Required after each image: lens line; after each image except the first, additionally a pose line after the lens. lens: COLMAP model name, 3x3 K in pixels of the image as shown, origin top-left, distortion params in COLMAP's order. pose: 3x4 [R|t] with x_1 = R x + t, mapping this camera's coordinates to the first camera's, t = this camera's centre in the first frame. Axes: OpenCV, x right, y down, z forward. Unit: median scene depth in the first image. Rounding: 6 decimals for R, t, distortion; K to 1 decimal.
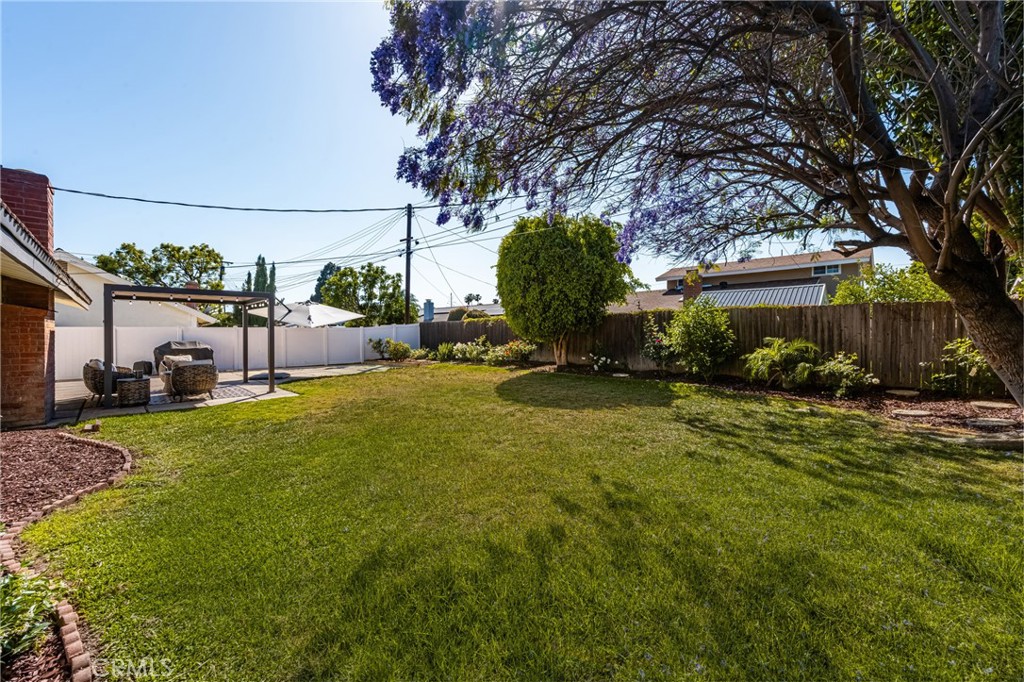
lens RADIAL K [[437.1, 0, 518.3], [0, 437.1, 330.6], [0, 0, 1]] dist [0.001058, -0.000227]
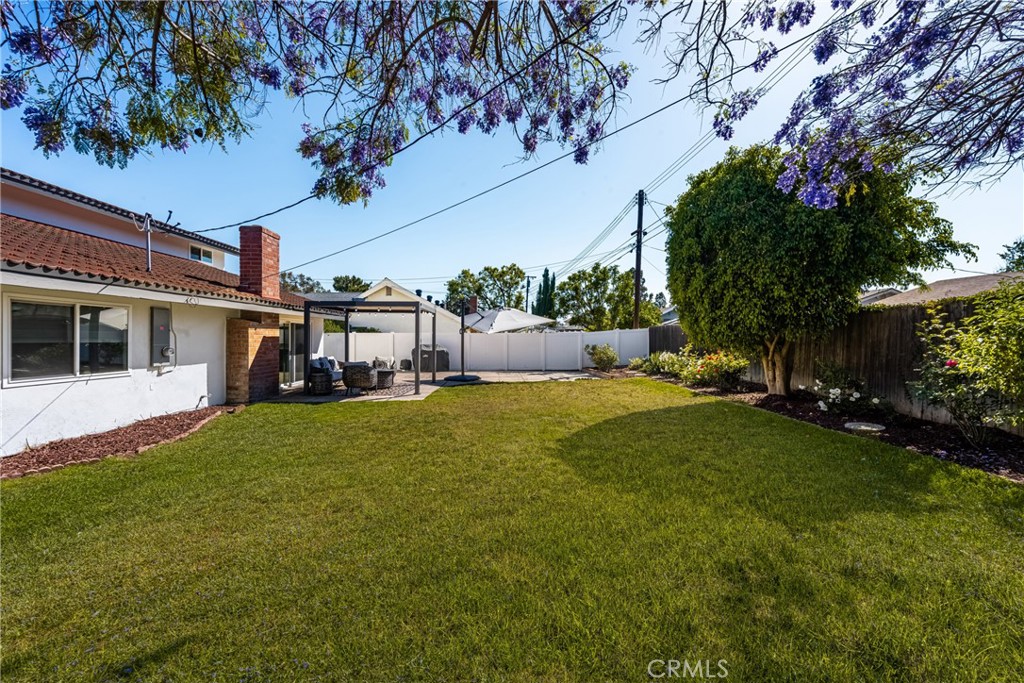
lens RADIAL K [[437.1, 0, 518.3], [0, 437.1, 331.1], [0, 0, 1]] dist [0.001058, -0.000227]
pose [[0.709002, -0.004187, -0.705194, 0.273837], [-0.001931, 0.999967, -0.007879, -0.004262], [0.705204, 0.006948, 0.708970, 0.314116]]
